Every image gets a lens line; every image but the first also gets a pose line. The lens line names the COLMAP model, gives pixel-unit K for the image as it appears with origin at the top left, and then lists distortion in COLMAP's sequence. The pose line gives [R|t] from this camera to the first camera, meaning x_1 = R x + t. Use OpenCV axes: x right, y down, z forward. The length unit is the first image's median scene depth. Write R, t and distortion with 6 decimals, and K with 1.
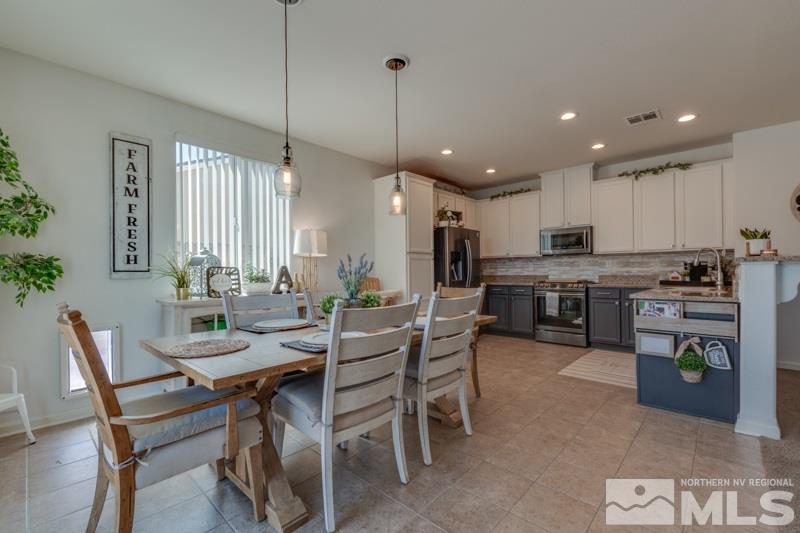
lens RADIAL K [[350.9, 0, 395.3], [0, 350.9, 263.2], [0, 0, 1]] dist [0.001352, -0.000057]
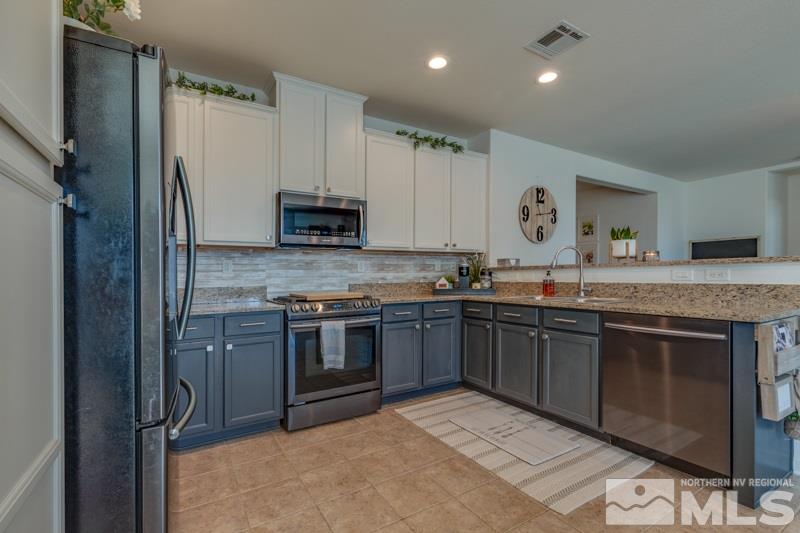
lens RADIAL K [[356.7, 0, 404.8], [0, 356.7, 274.0], [0, 0, 1]] dist [0.007168, -0.000810]
pose [[0.265272, 0.009070, 0.964131, -0.007001], [-0.014012, 0.999886, -0.005551, 0.019729], [-0.964072, -0.012037, 0.265369, 0.794820]]
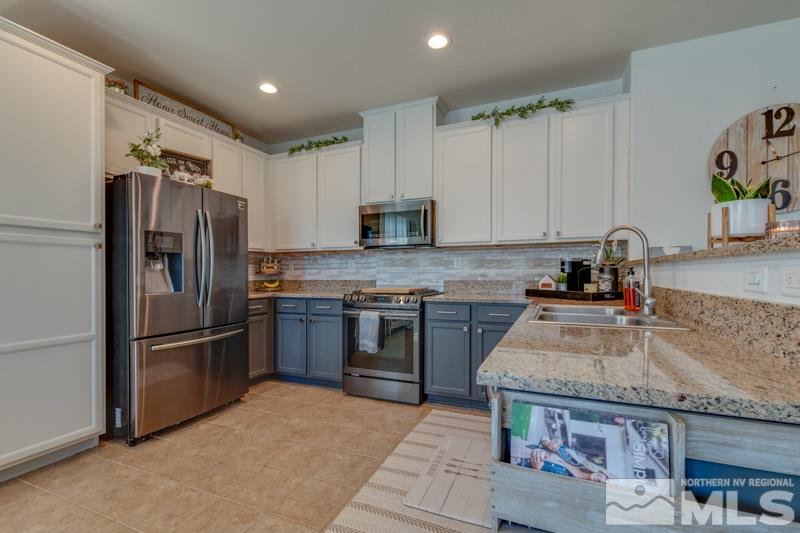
lens RADIAL K [[356.7, 0, 403.8], [0, 356.7, 269.0], [0, 0, 1]] dist [0.007168, -0.000810]
pose [[0.936188, 0.007550, 0.351417, 0.303716], [-0.011683, 0.999885, 0.009643, 0.008387], [-0.351304, -0.013134, 0.936169, 0.448866]]
